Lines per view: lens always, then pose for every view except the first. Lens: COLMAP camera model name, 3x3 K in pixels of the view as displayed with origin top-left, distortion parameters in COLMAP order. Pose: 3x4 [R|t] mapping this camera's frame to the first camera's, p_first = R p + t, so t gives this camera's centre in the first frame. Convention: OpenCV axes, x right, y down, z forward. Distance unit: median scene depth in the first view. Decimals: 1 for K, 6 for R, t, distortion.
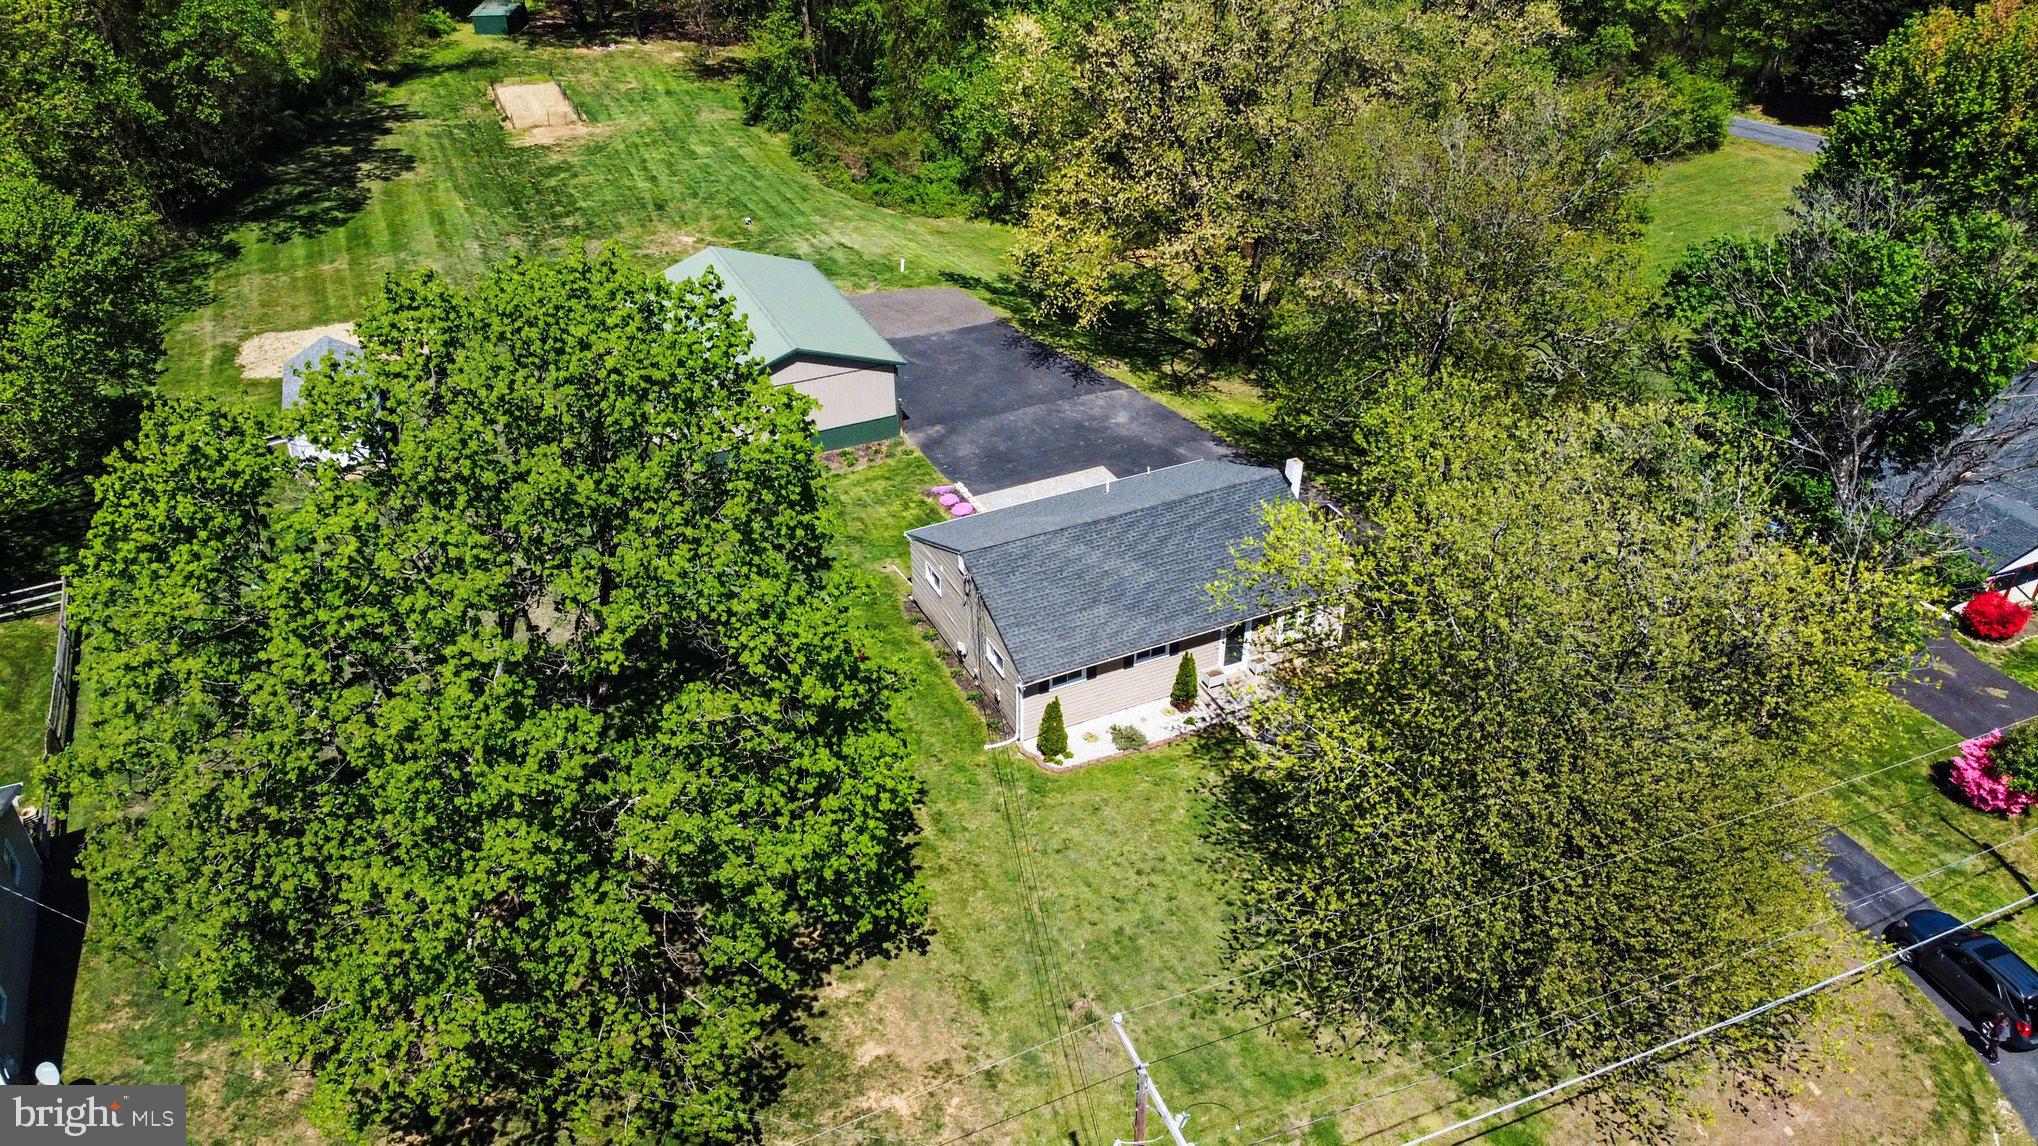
lens RADIAL K [[1546.9, 0, 998.8], [0, 1546.9, 600.9], [0, 0, 1]] dist [-0.000421, 0.005712]
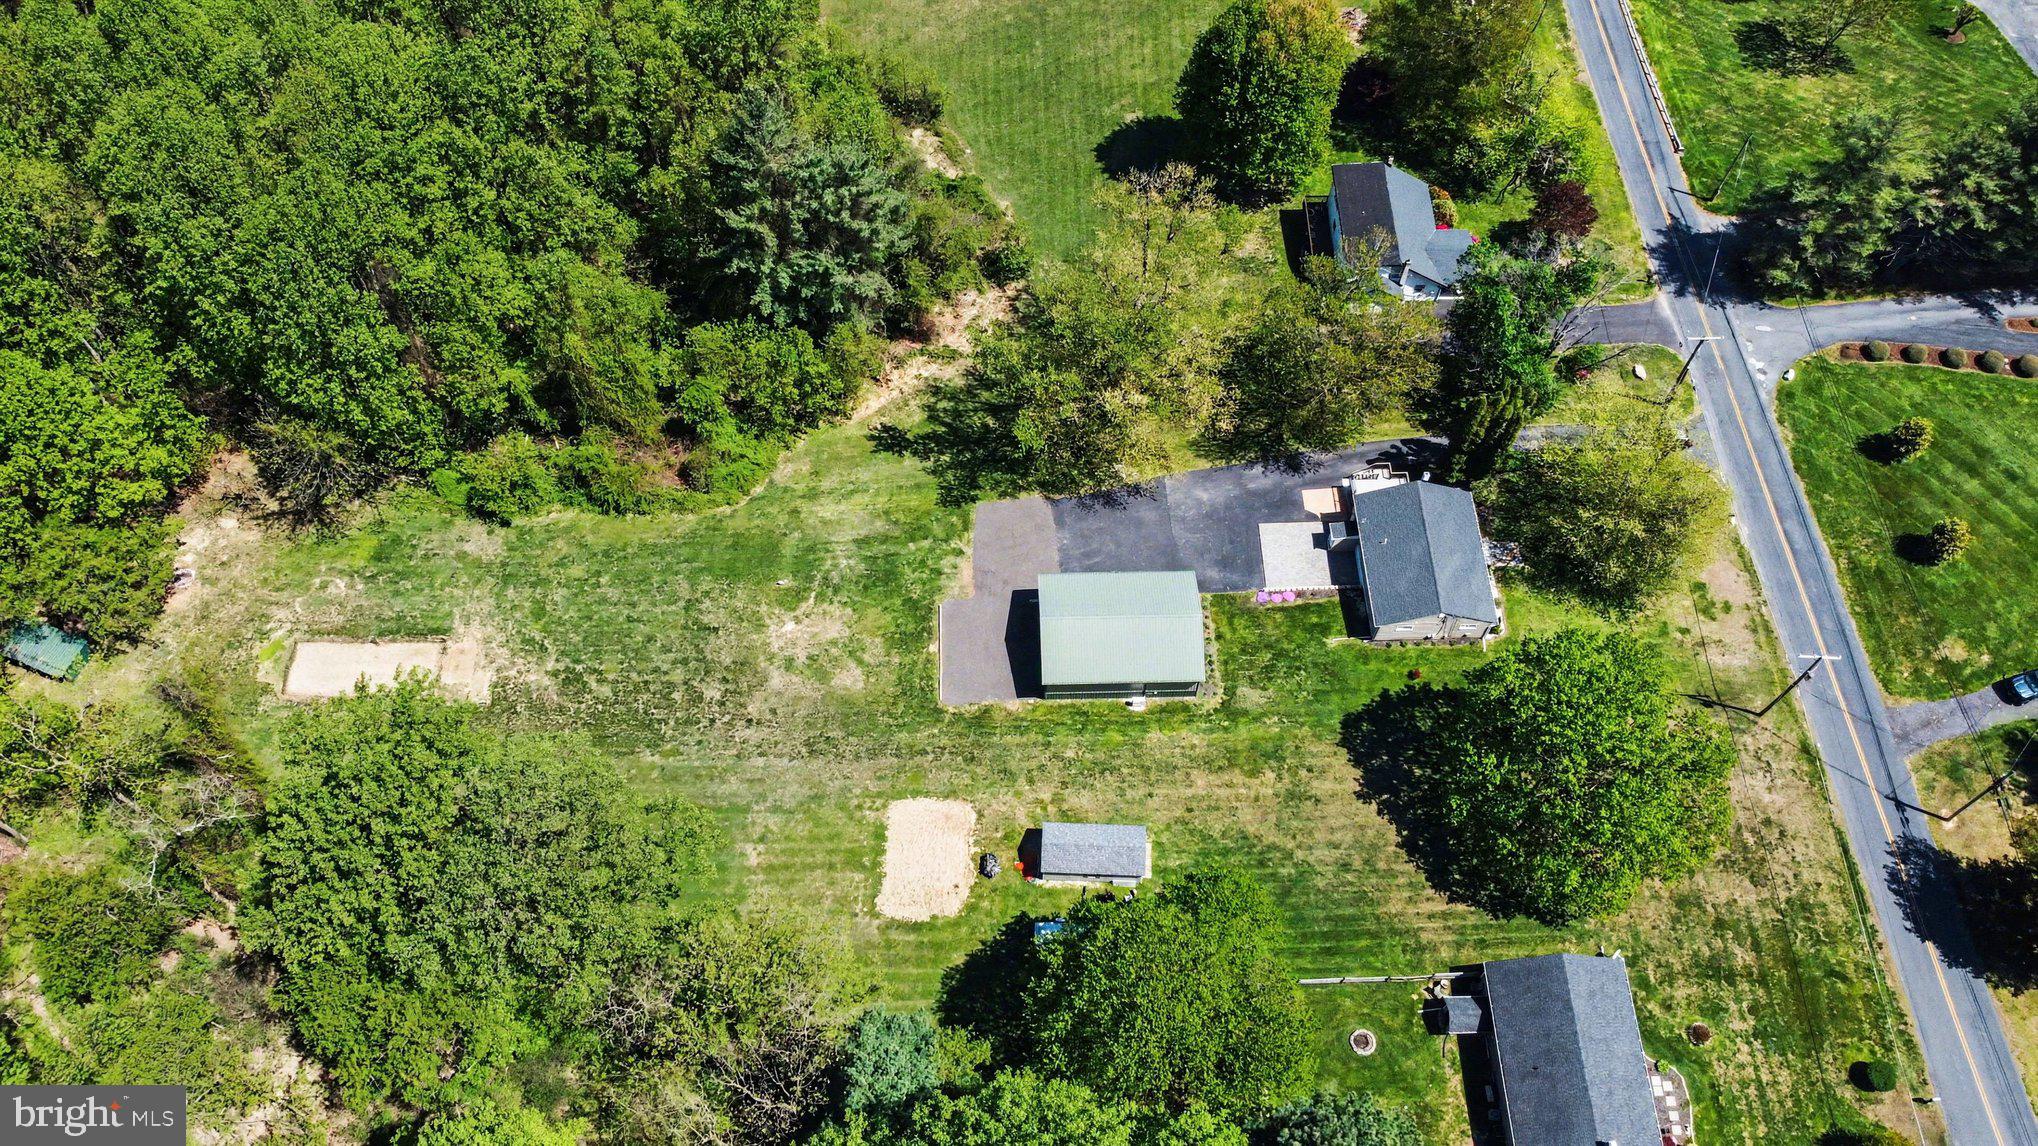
lens RADIAL K [[1575.6, 0, 1019.0], [0, 1575.6, 573.0], [0, 0, 1]] dist [0.006945, -0.003720]
pose [[0.387772, -0.791825, 0.471854, -0.853643], [0.498932, 0.610741, 0.614868, -1.170656], [-0.775048, -0.003005, 0.631895, -0.023697]]
